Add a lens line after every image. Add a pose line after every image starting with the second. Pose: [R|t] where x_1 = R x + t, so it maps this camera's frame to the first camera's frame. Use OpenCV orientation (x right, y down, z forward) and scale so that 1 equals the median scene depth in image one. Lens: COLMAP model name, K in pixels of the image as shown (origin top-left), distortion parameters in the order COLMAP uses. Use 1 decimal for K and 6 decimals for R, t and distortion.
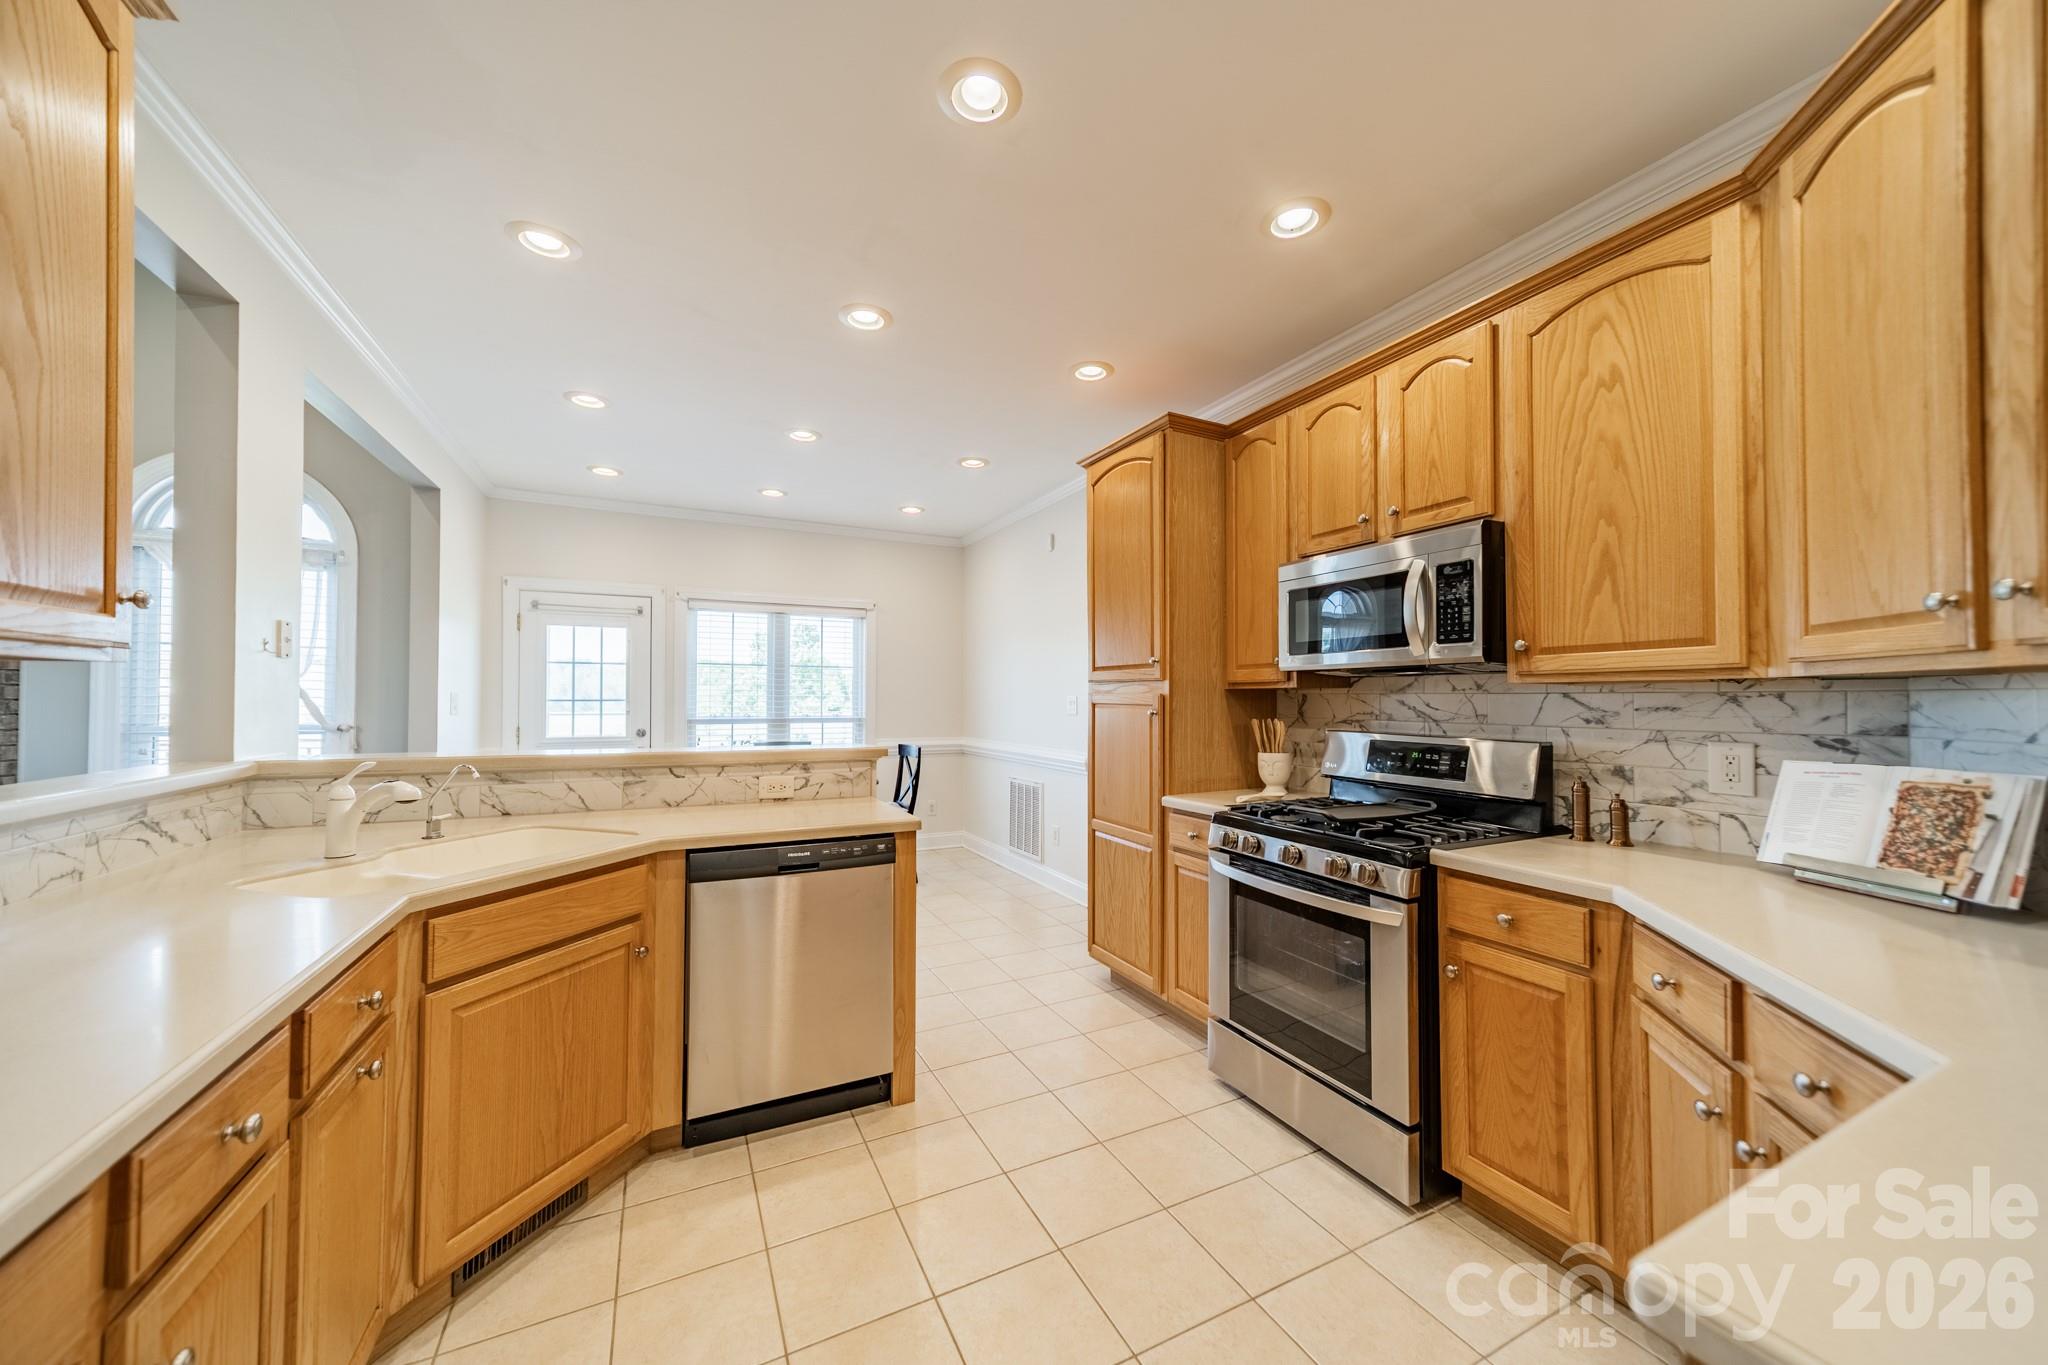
lens RADIAL K [[731.2, 0, 1026.6], [0, 731.2, 690.9], [0, 0, 1]] dist [0.000338, -0.000015]
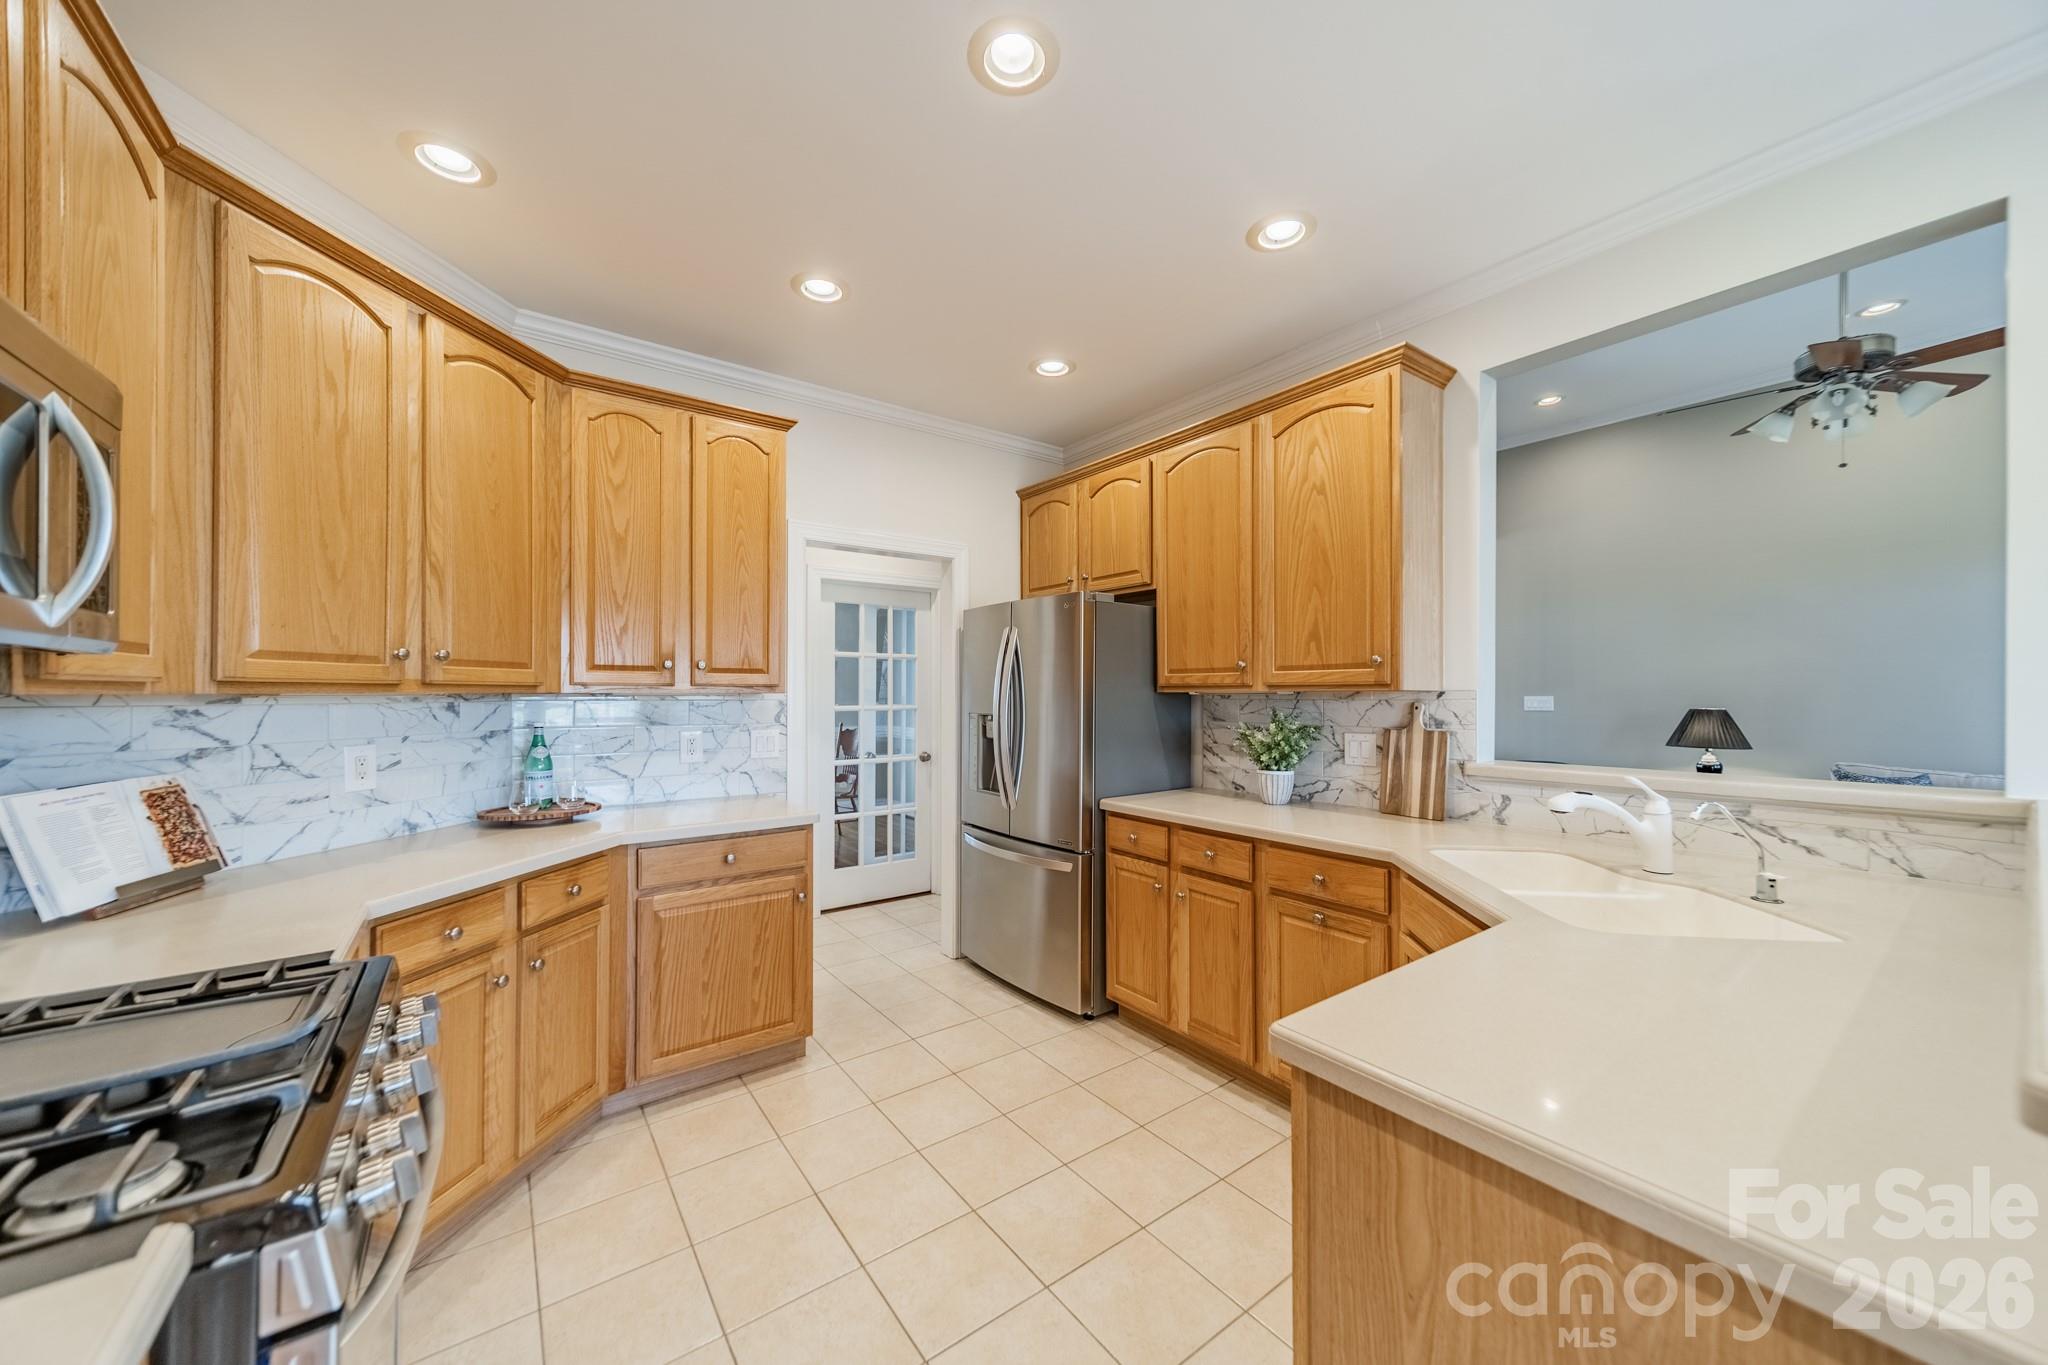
lens RADIAL K [[731.2, 0, 1026.6], [0, 731.2, 690.9], [0, 0, 1]] dist [0.000338, -0.000015]
pose [[-0.985272, -0.000840, -0.170993, 0.062985], [0.001953, 0.999867, -0.016164, -0.004093], [0.170984, -0.016260, -0.985140, 1.597789]]
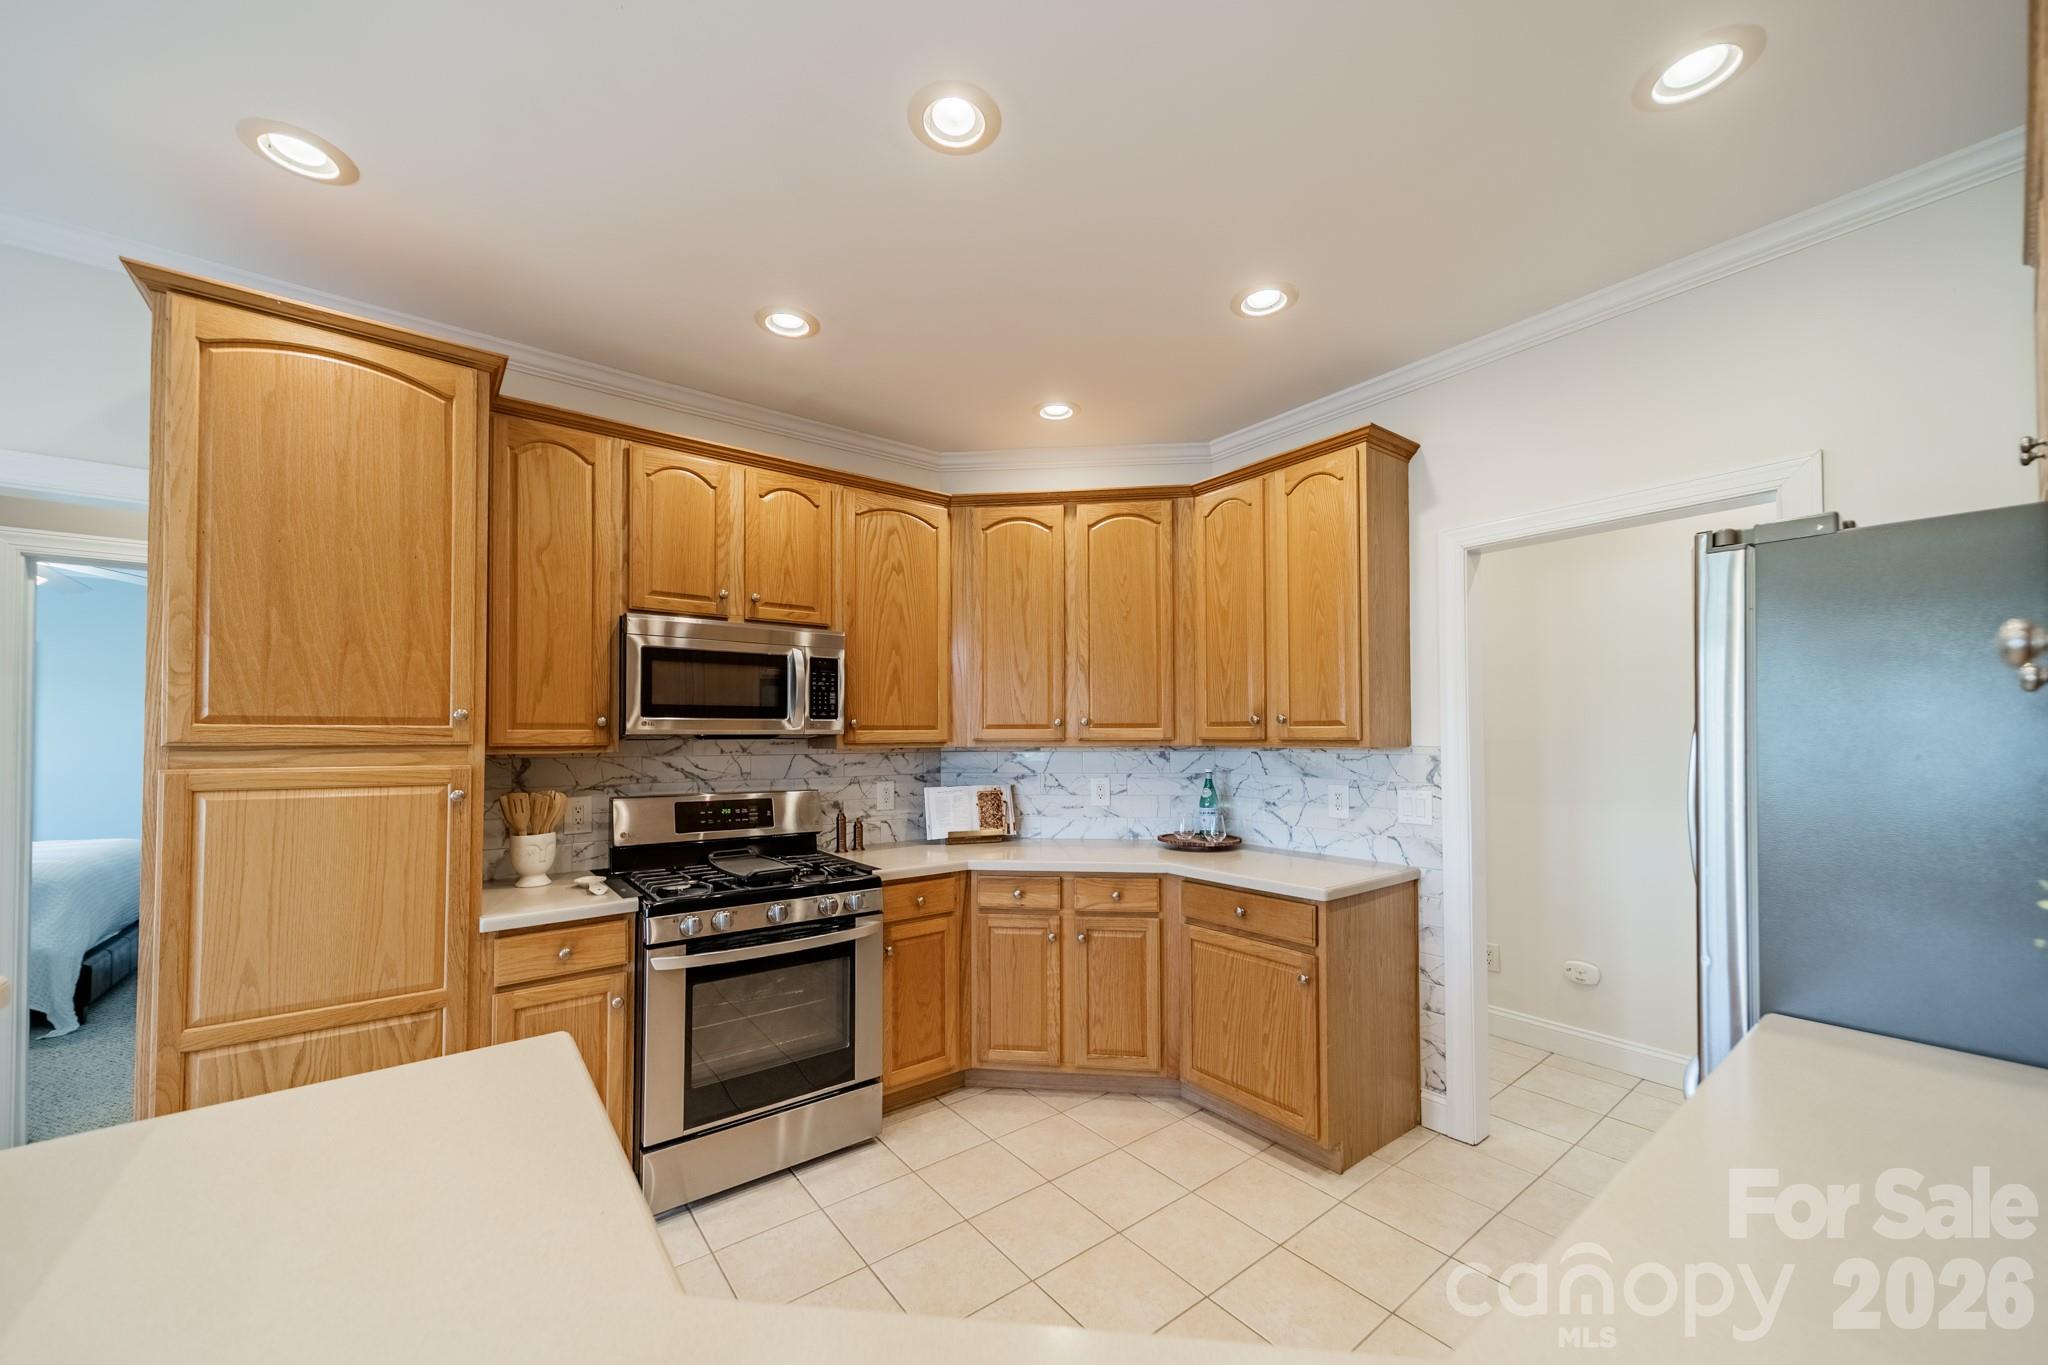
lens RADIAL K [[750.5, 0, 1021.7], [0, 750.5, 726.6], [0, 0, 1]] dist [-0.000595, -0.000012]
pose [[-0.192044, 0.012098, 0.981312, -0.823939], [-0.008455, 0.999867, -0.013982, -0.036219], [-0.981350, -0.010982, -0.191916, 0.921826]]
